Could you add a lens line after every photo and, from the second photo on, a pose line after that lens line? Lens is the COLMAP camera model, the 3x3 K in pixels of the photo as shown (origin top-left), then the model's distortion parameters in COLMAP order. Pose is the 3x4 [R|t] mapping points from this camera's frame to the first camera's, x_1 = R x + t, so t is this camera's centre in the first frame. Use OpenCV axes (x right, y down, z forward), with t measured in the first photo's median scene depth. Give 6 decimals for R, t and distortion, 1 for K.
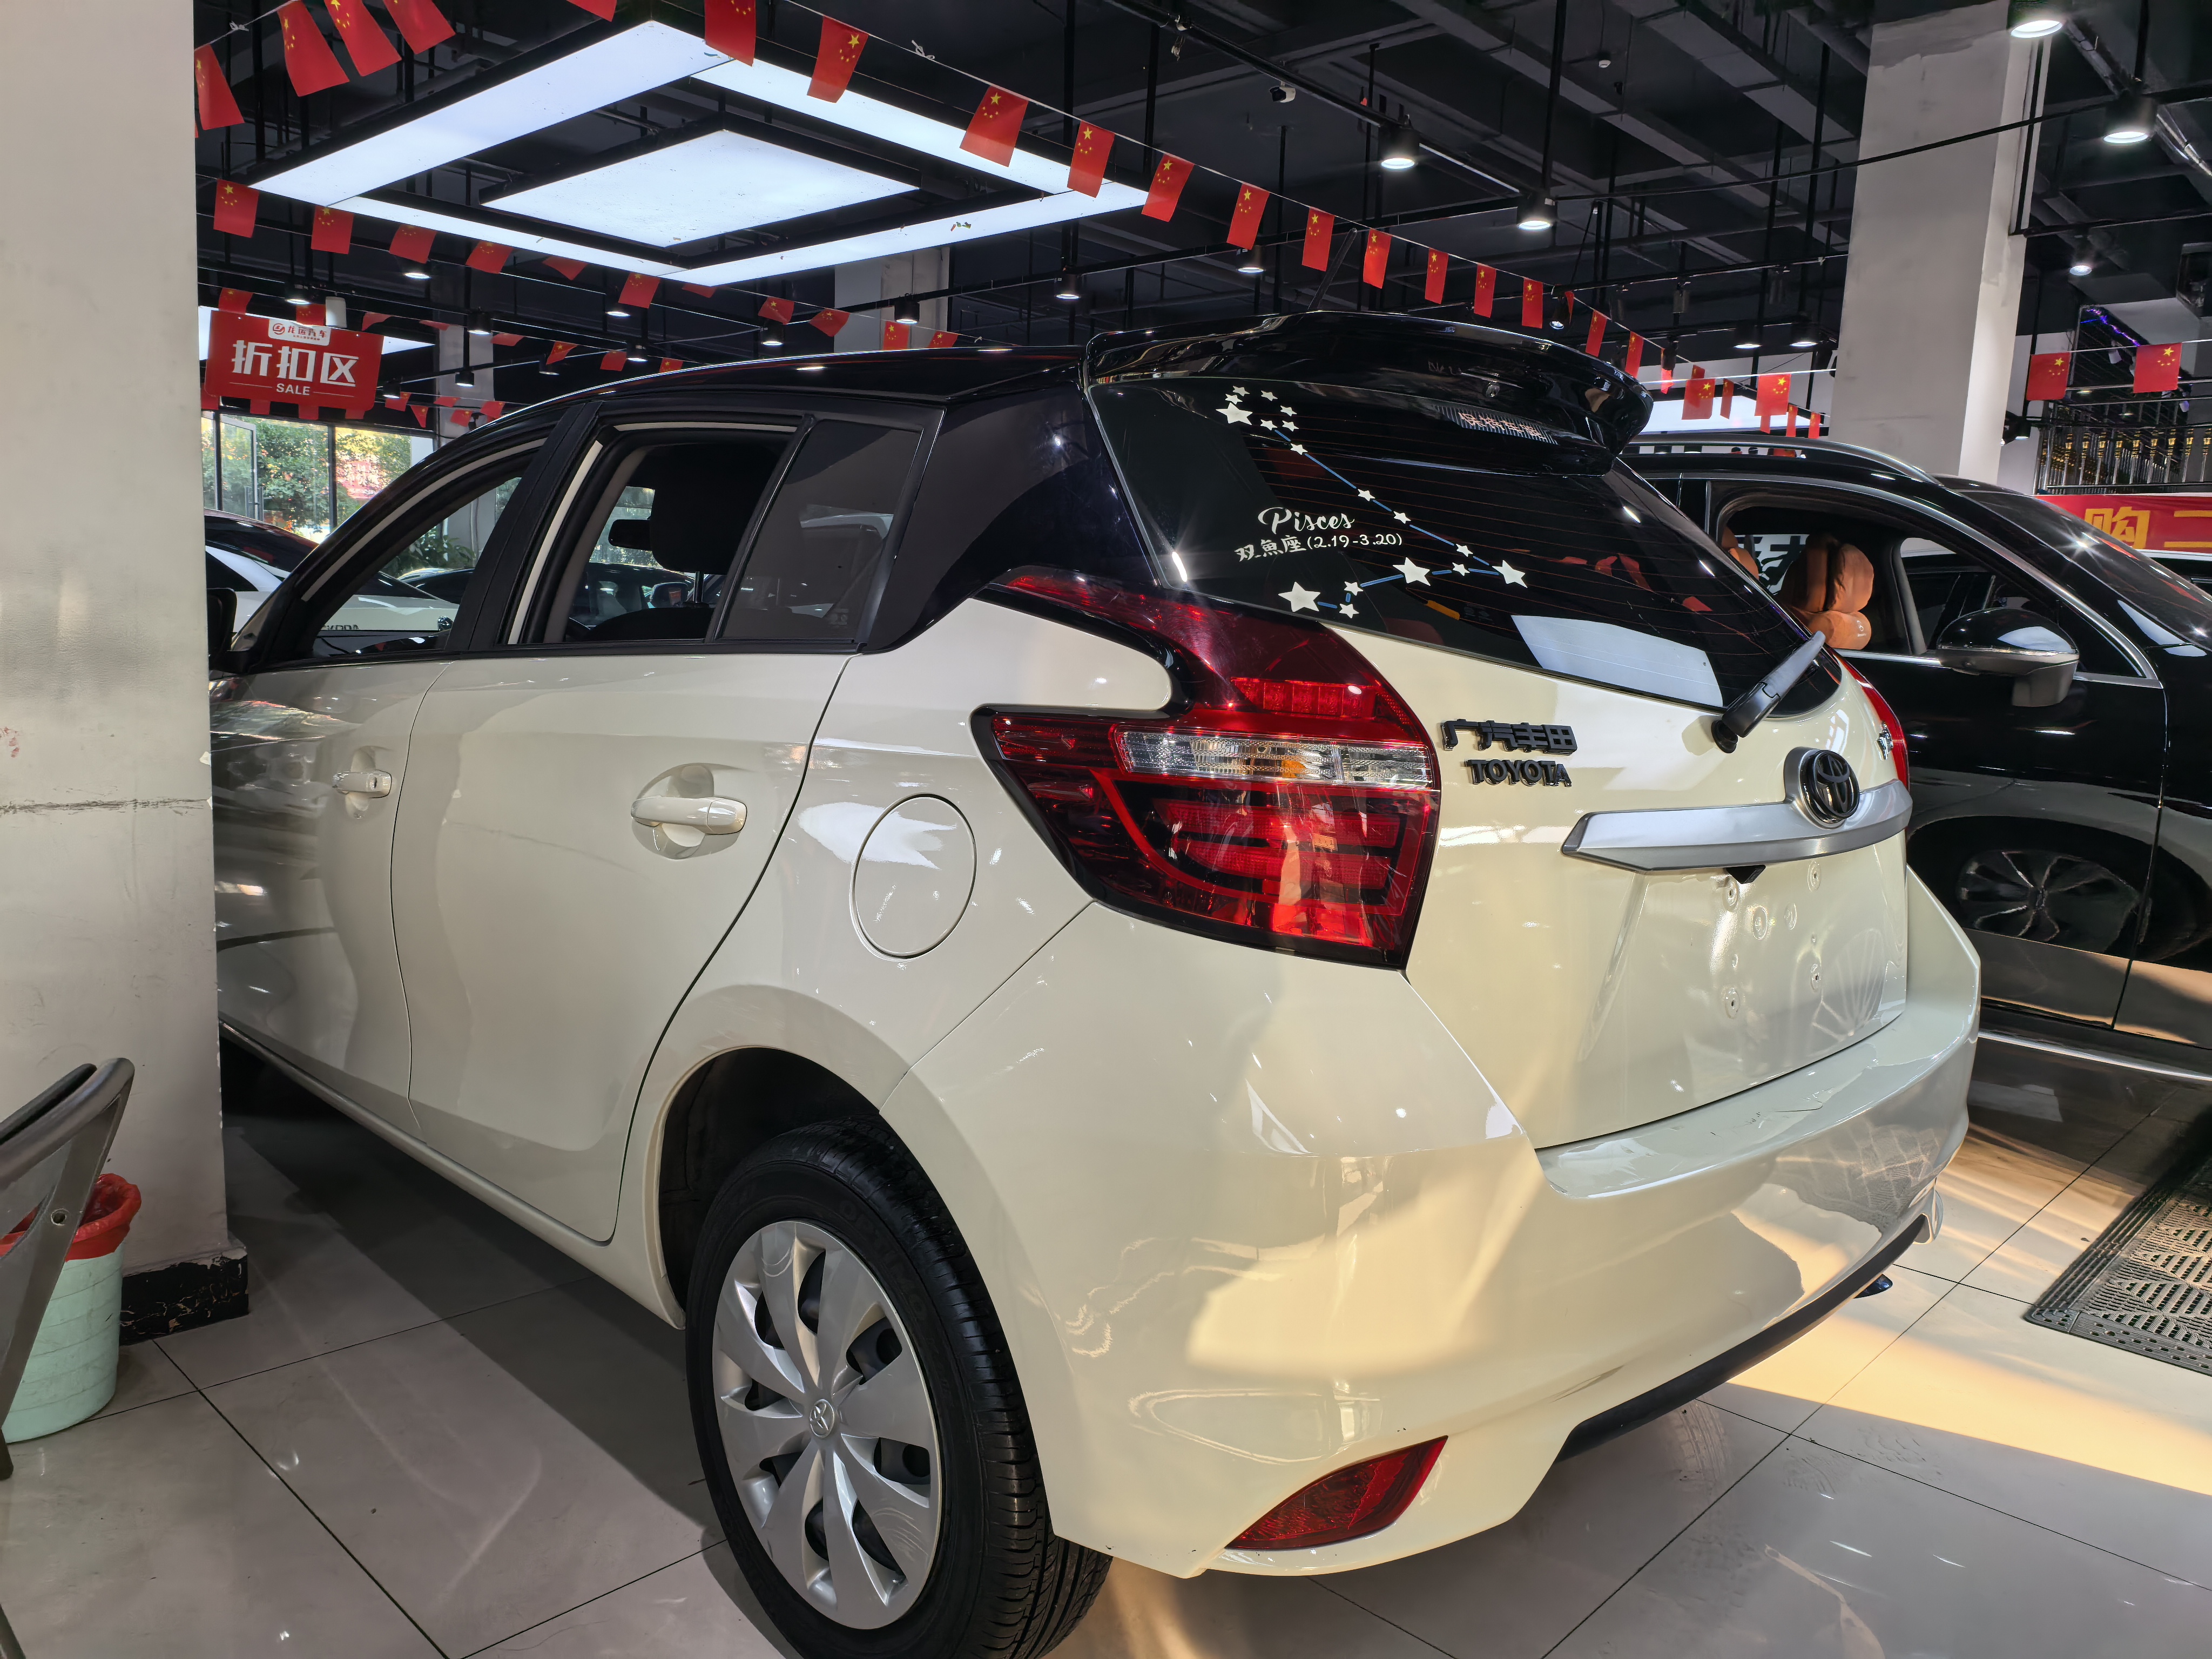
lens RADIAL K [[1581.8, 0, 1106.0], [0, 1581.8, 829.5], [0, 0, 1]] dist [-0.004989, -0.001174]
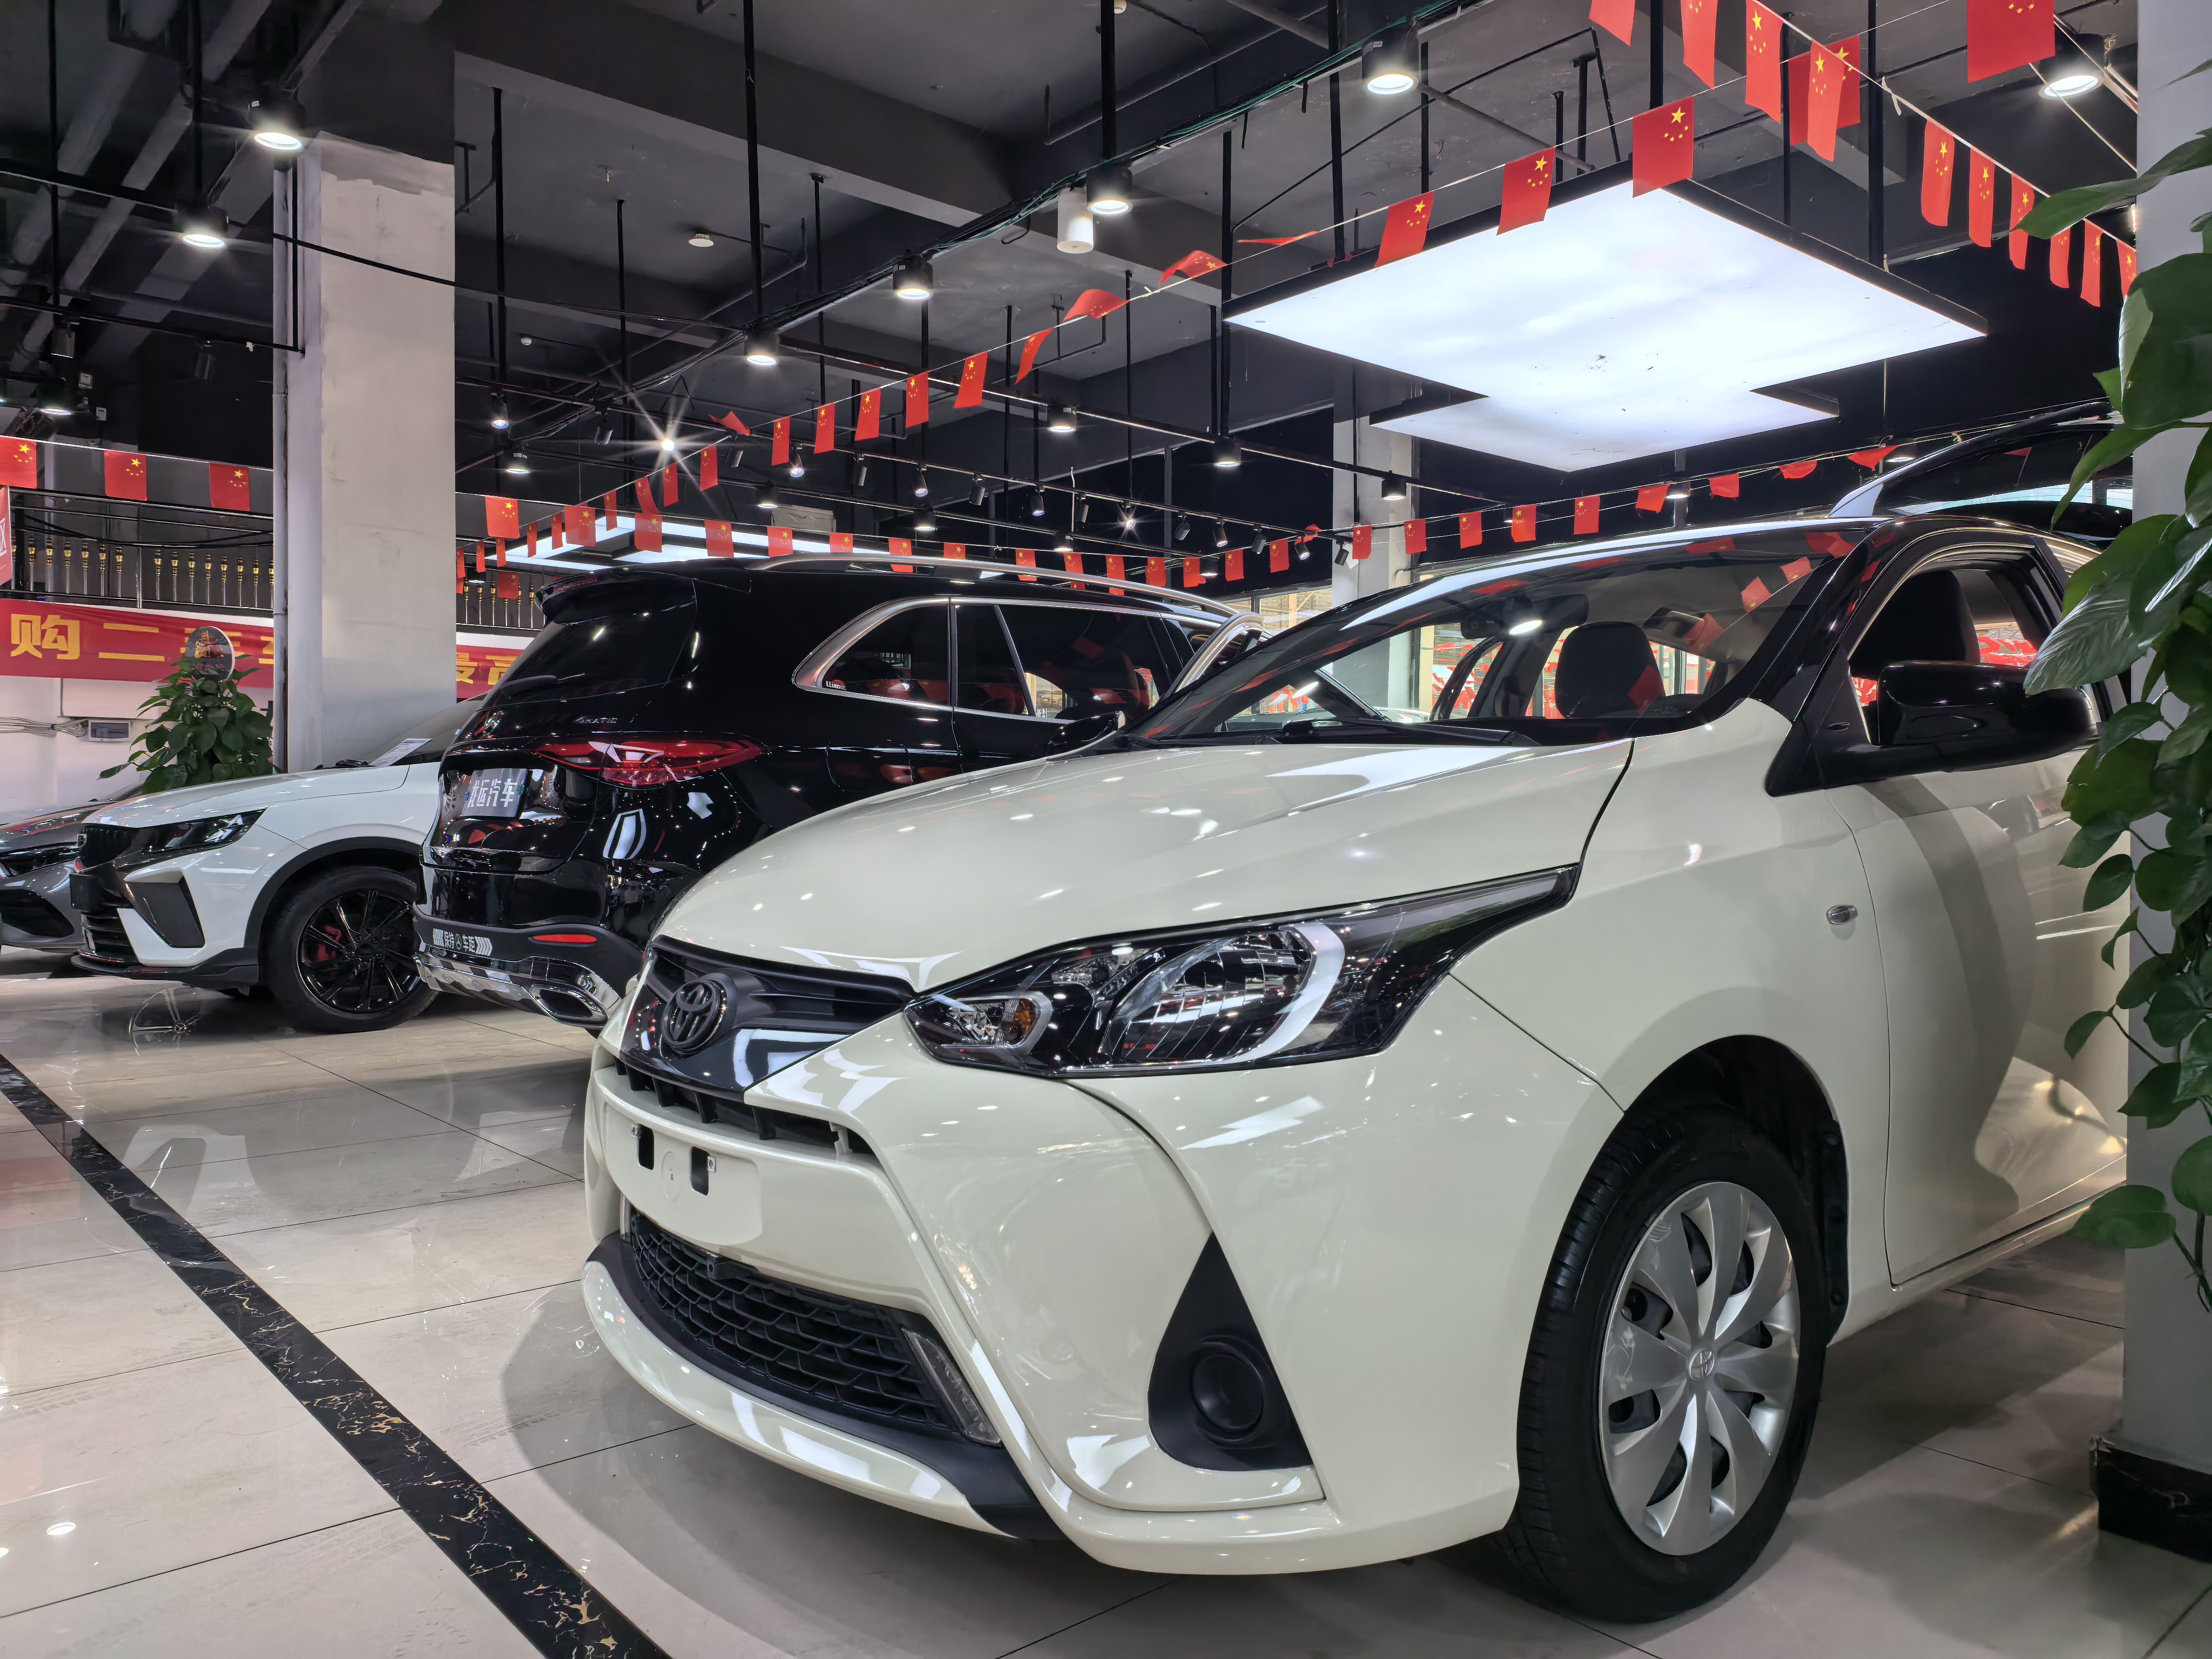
lens RADIAL K [[1581.8, 0, 1106.0], [0, 1581.8, 829.5], [0, 0, 1]] dist [-0.004989, -0.001174]
pose [[0.095846, -0.063988, 0.993337, -0.284367], [0.134803, 0.989573, 0.050738, -0.033157], [-0.986226, 0.129041, 0.103472, 0.267581]]
